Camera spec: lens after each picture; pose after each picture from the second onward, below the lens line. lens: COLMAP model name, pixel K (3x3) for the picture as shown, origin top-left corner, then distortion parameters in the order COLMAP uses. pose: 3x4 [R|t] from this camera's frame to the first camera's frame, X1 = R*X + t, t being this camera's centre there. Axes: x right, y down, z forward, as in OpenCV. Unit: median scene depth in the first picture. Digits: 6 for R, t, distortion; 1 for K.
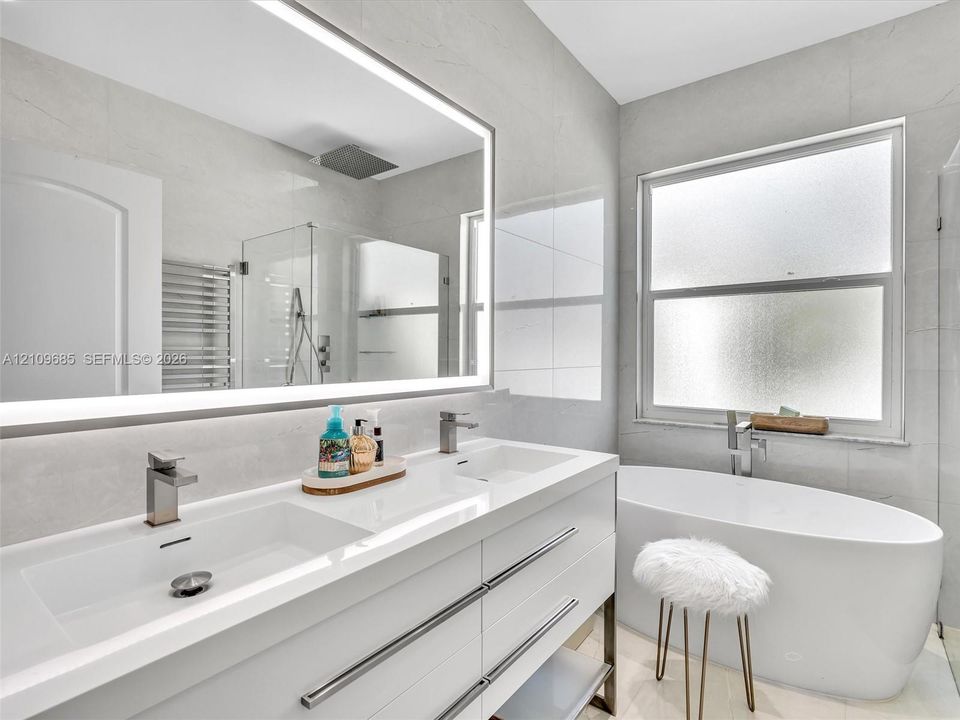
lens RADIAL K [[487.6, 0, 481.0], [0, 487.6, 357.6], [0, 0, 1]] dist [-0.003363, 0.002090]
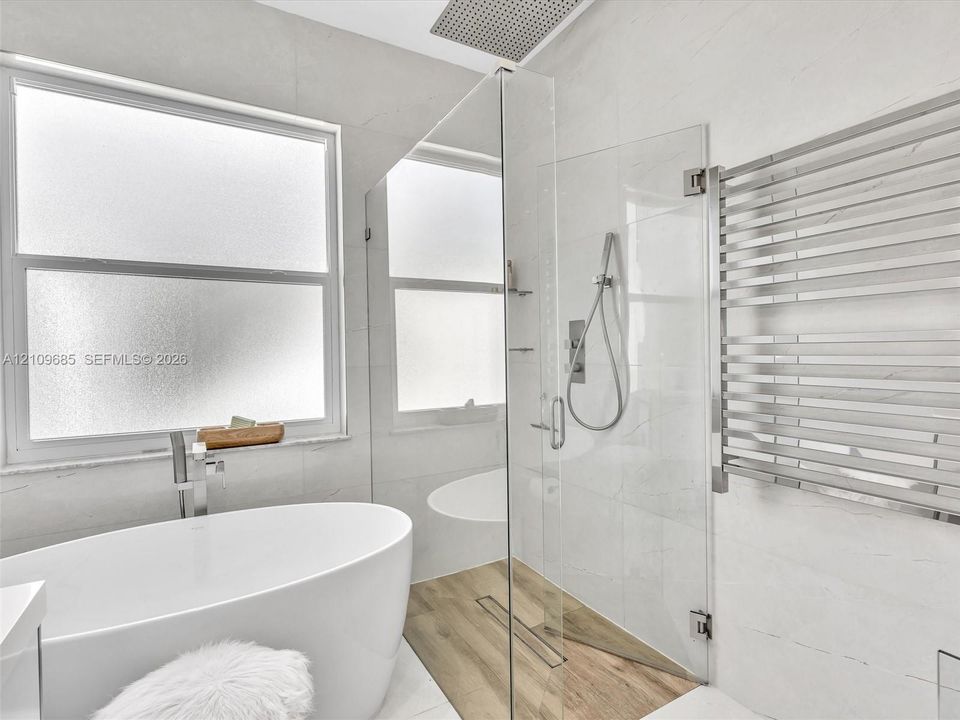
lens RADIAL K [[487.6, 0, 486.7], [0, 487.6, 354.3], [0, 0, 1]] dist [-0.003363, 0.002090]
pose [[0.394635, -0.009936, 0.918784, 0.023479], [0.026617, 0.999646, -0.000622, 0.006067], [-0.918453, 0.024701, 0.394759, 0.282256]]
